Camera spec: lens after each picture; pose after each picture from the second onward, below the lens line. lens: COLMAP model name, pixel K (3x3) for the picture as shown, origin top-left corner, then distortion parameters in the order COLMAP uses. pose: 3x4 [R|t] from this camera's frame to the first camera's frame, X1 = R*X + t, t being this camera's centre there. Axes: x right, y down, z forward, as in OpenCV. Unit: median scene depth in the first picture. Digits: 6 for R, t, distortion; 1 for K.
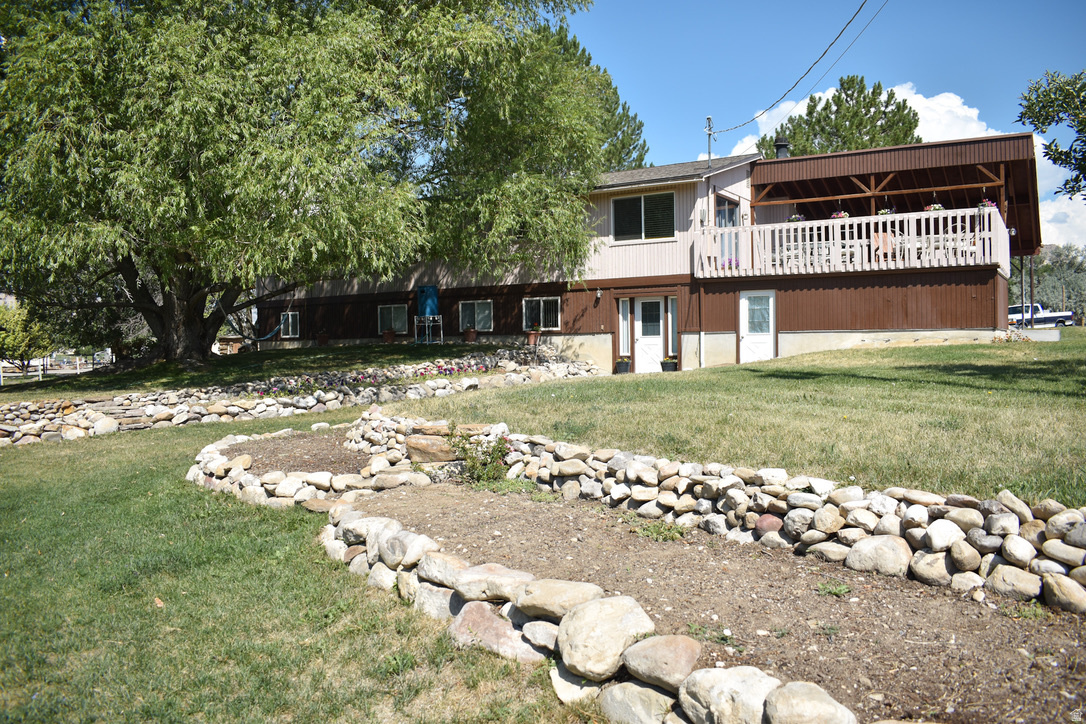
lens RADIAL K [[861.7, 0, 541.1], [0, 861.7, 366.3], [0, 0, 1]] dist [-0.089475, 0.017988]
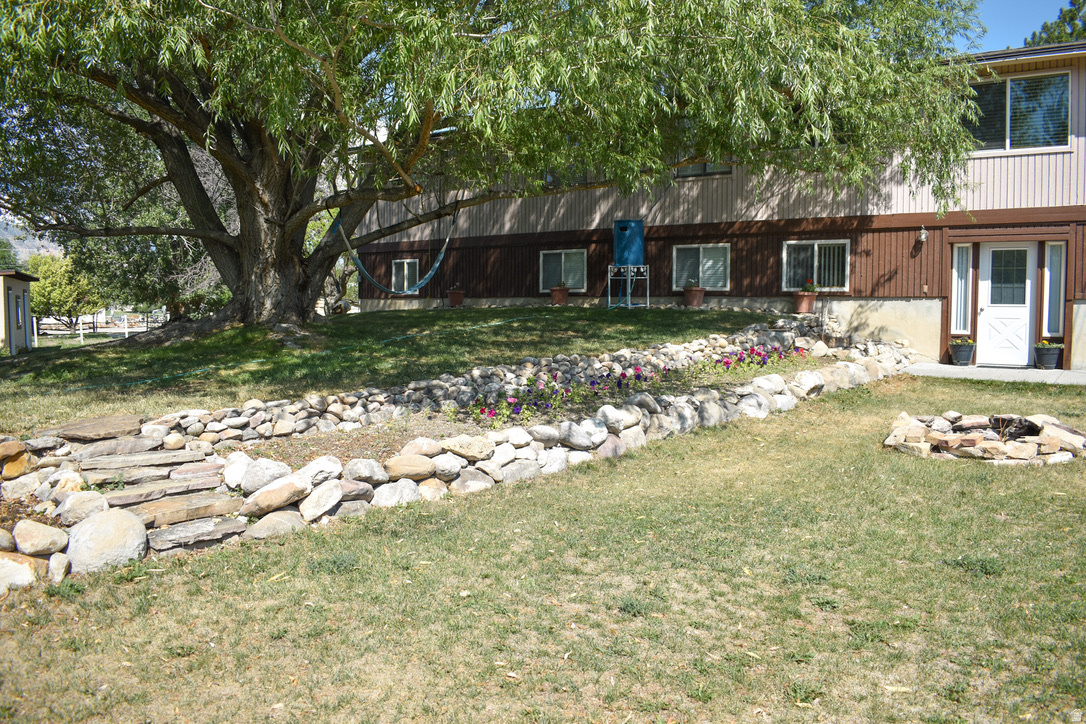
lens RADIAL K [[861.7, 0, 545.4], [0, 861.7, 362.1], [0, 0, 1]] dist [-0.089475, 0.017988]
pose [[0.998206, 0.026290, -0.053796, -0.177455], [-0.024465, 0.999112, 0.034309, -0.005818], [0.054650, -0.032931, 0.997962, 0.366765]]
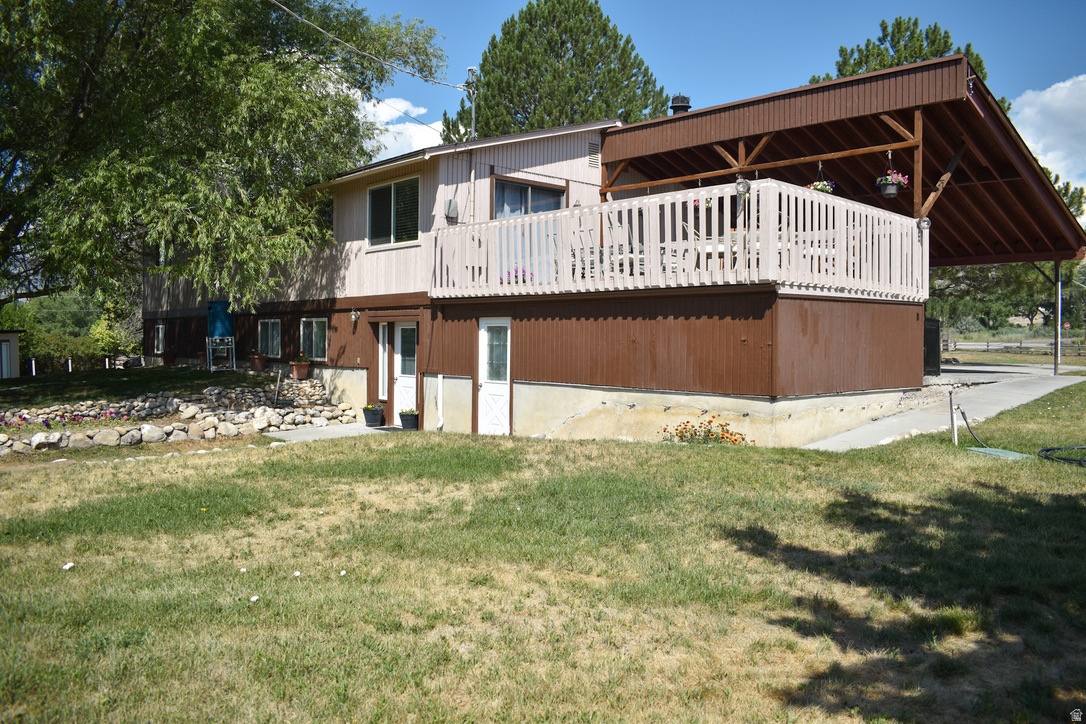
lens RADIAL K [[861.7, 0, 540.3], [0, 861.7, 358.2], [0, 0, 1]] dist [-0.089475, 0.017988]
pose [[0.960603, 0.029297, -0.276376, 0.439520], [-0.030362, 0.999539, 0.000427, -0.053620], [0.276261, 0.007982, 0.961049, 0.329413]]
